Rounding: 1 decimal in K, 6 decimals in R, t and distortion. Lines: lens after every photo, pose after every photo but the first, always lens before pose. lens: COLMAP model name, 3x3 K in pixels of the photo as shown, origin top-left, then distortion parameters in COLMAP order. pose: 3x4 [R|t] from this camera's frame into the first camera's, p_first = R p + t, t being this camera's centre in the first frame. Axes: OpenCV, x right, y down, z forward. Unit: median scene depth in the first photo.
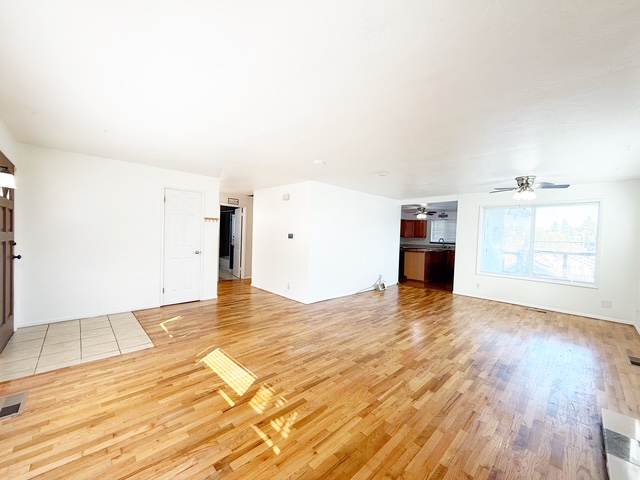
lens RADIAL K [[252.1, 0, 318.4], [0, 252.1, 240.6], [0, 0, 1]] dist [-0.000096, 0.000070]
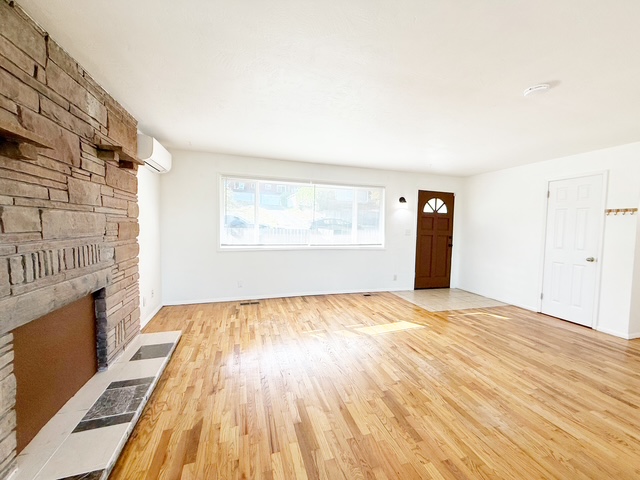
lens RADIAL K [[252.1, 0, 319.1], [0, 252.1, 241.5], [0, 0, 1]] dist [-0.000096, 0.000070]
pose [[-0.444227, 0.016740, -0.895758, 0.735258], [-0.054717, 0.997452, 0.045776, 0.008682], [0.894242, 0.069348, -0.442180, 0.910957]]
